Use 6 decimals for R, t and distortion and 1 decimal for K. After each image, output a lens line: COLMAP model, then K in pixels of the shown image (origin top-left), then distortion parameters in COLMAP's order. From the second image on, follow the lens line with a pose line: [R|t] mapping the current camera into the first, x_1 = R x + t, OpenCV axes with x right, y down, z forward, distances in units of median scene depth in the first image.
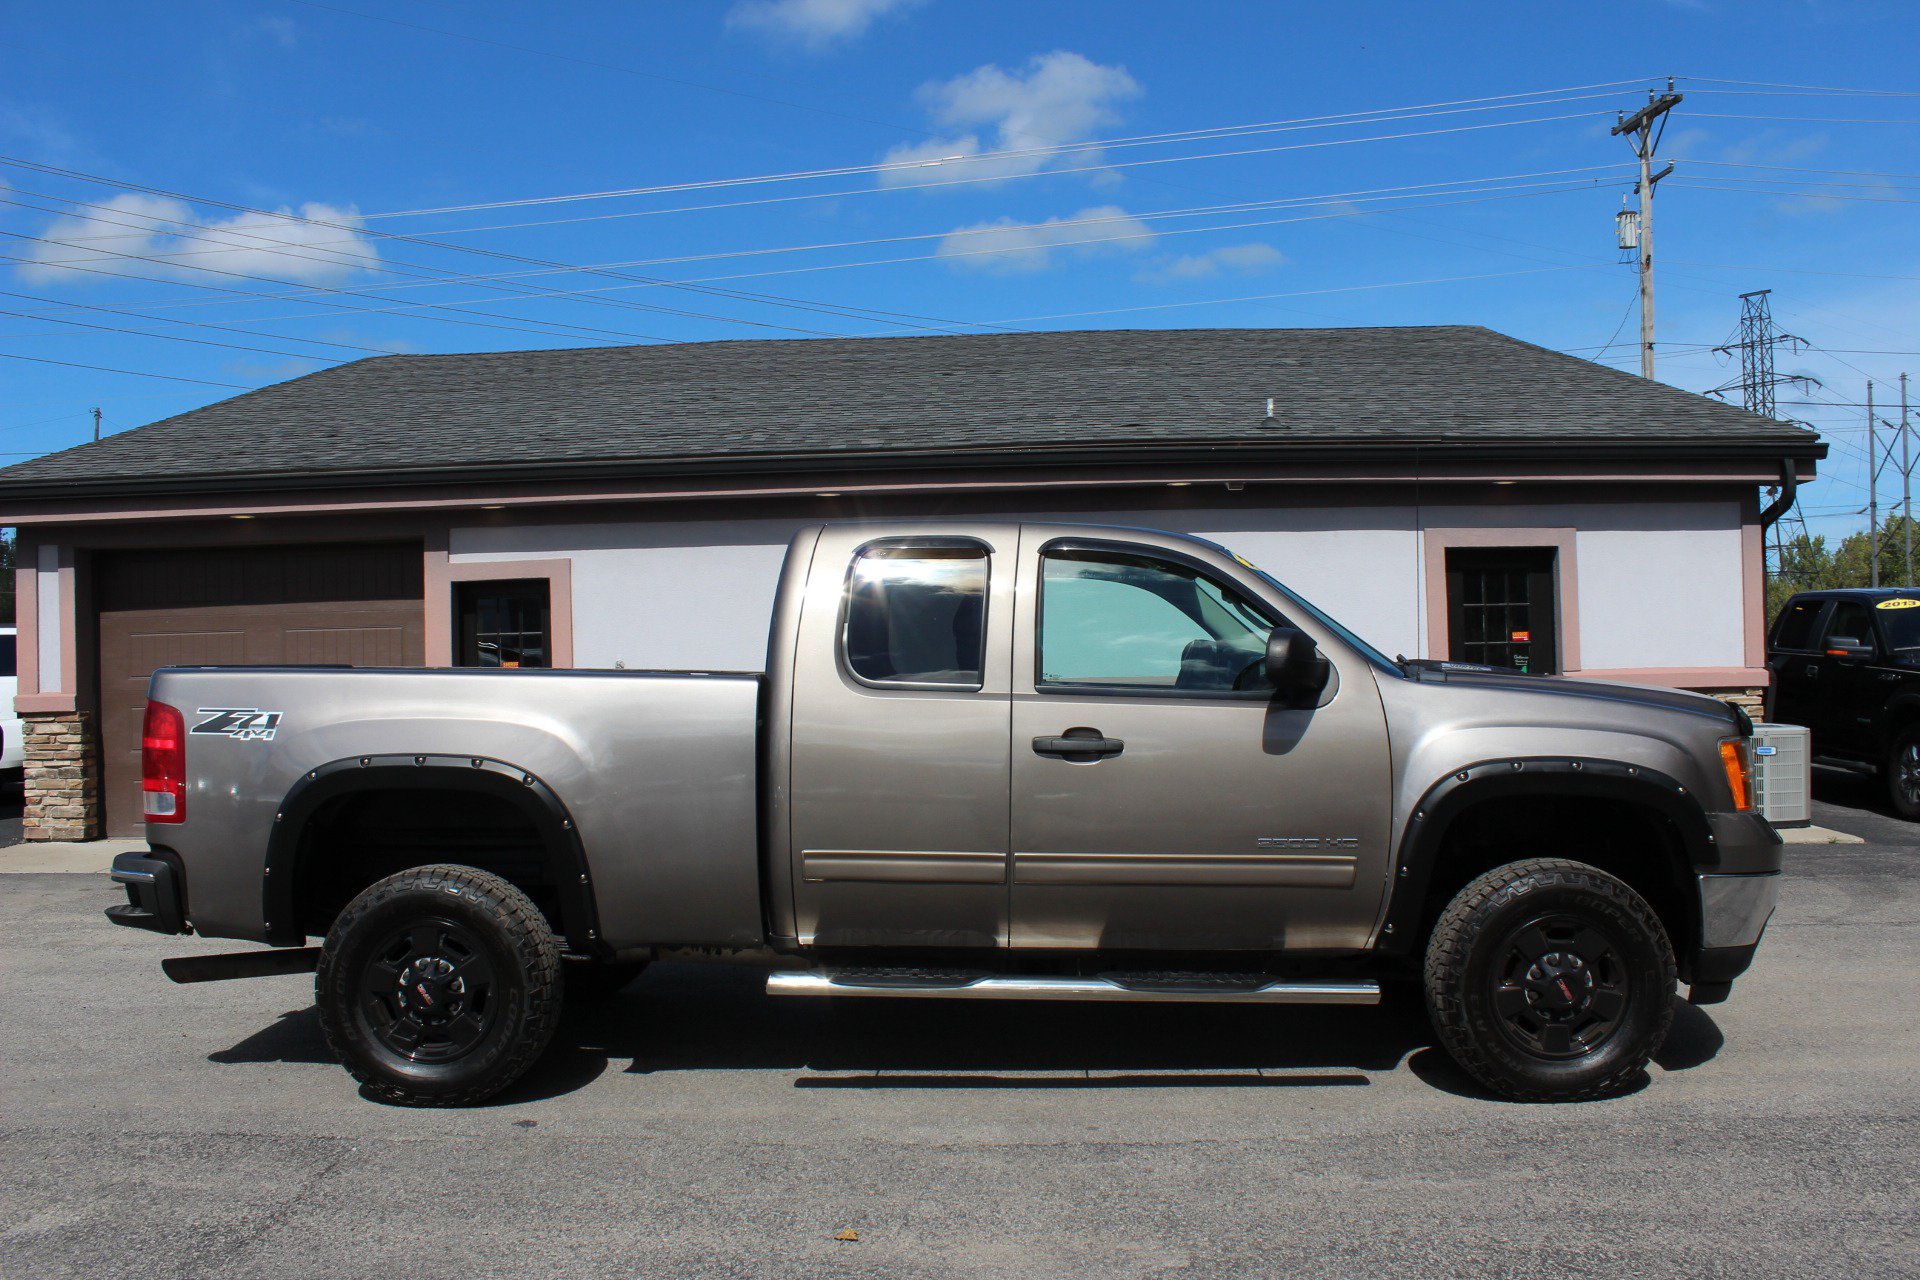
lens RADIAL K [[1603.5, 0, 990.7], [0, 1603.5, 662.3], [0, 0, 1]] dist [-0.165598, 0.151730]
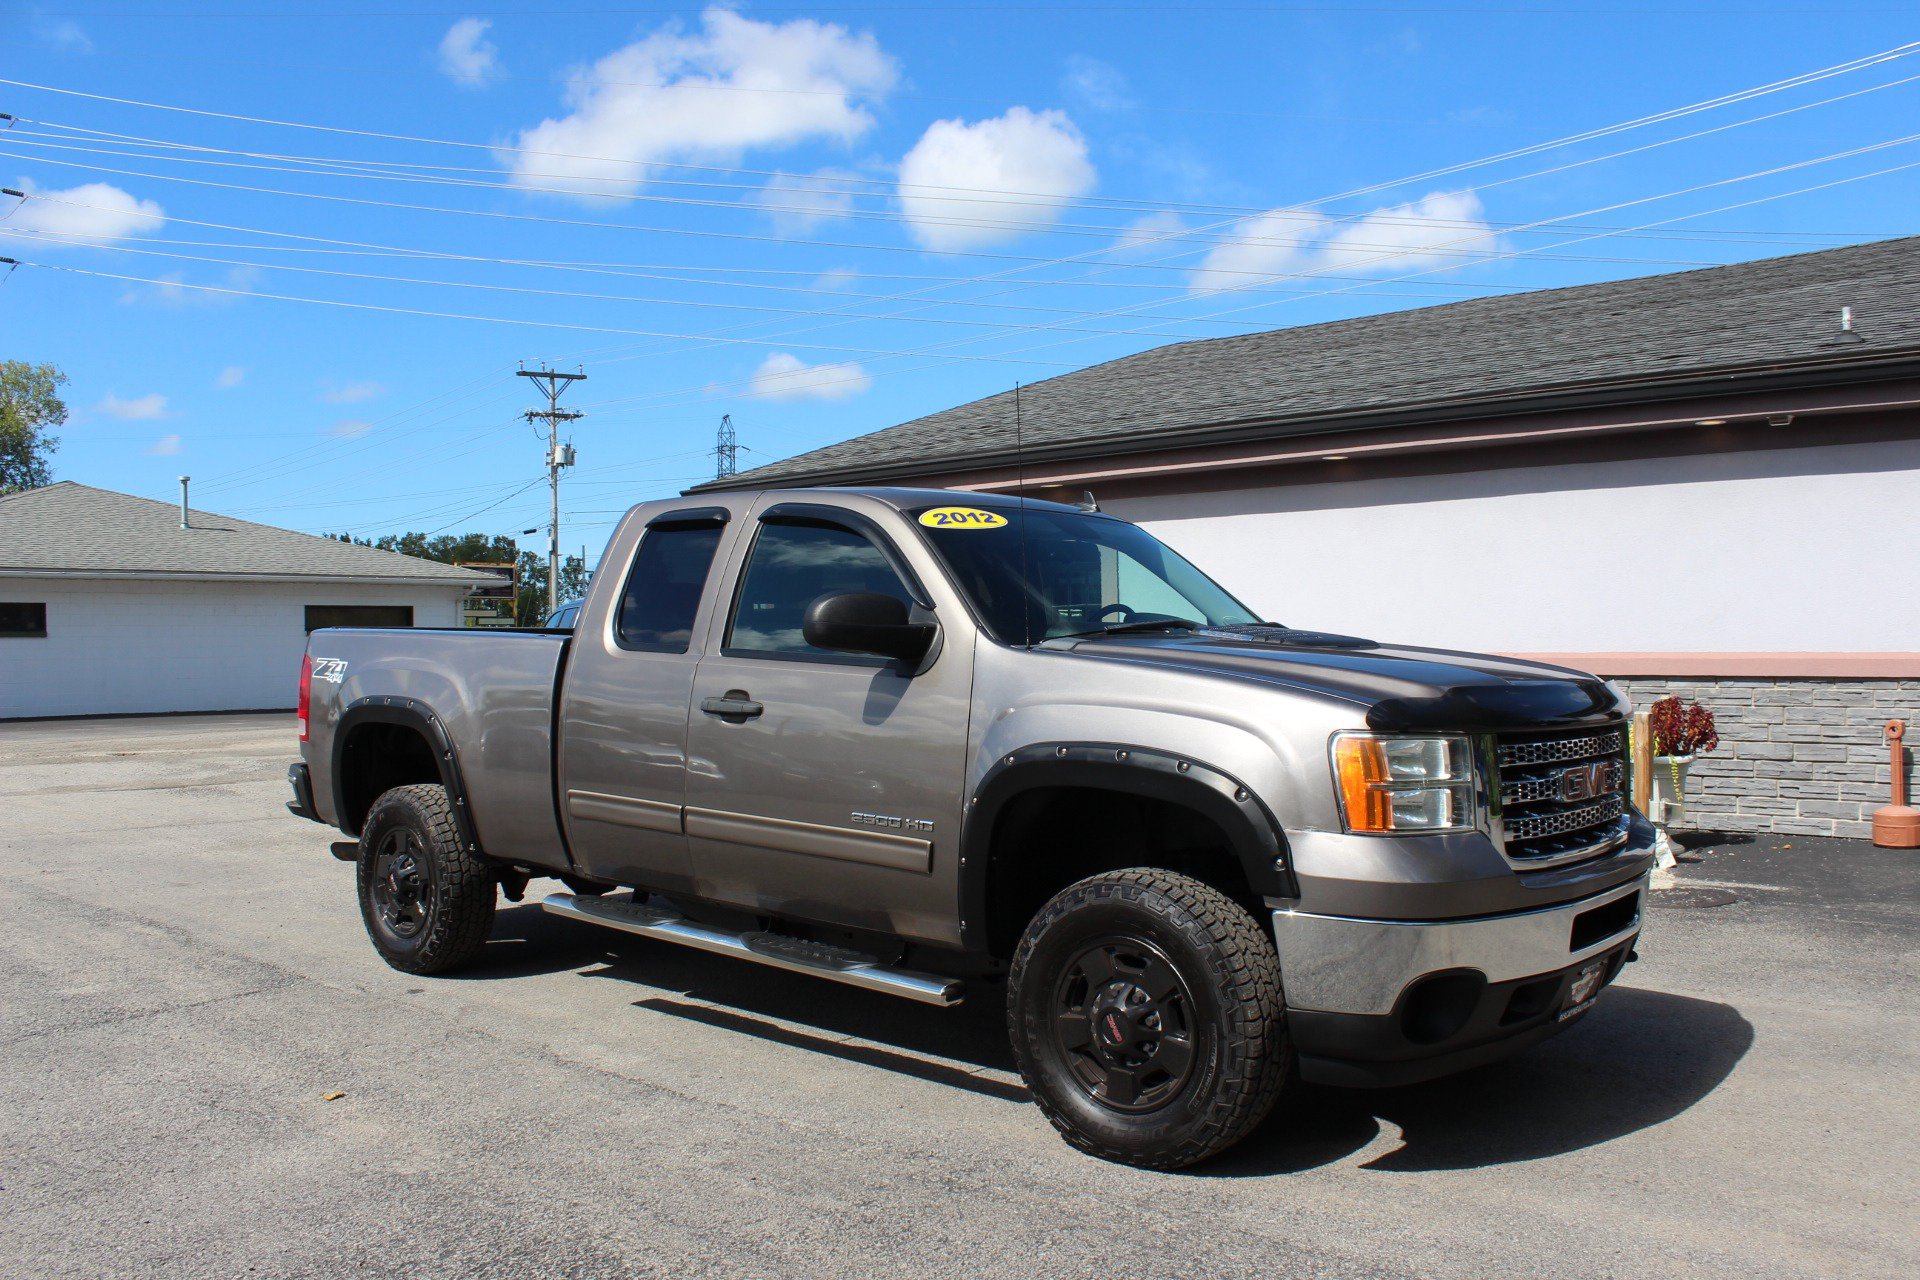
lens RADIAL K [[1603.5, 0, 974.6], [0, 1603.5, 641.4], [0, 0, 1]] dist [-0.165598, 0.151730]
pose [[0.769233, 0.009880, -0.638892, 0.338925], [-0.007855, 0.999951, 0.006006, 0.001007], [0.638920, 0.000399, 0.769273, 0.127217]]
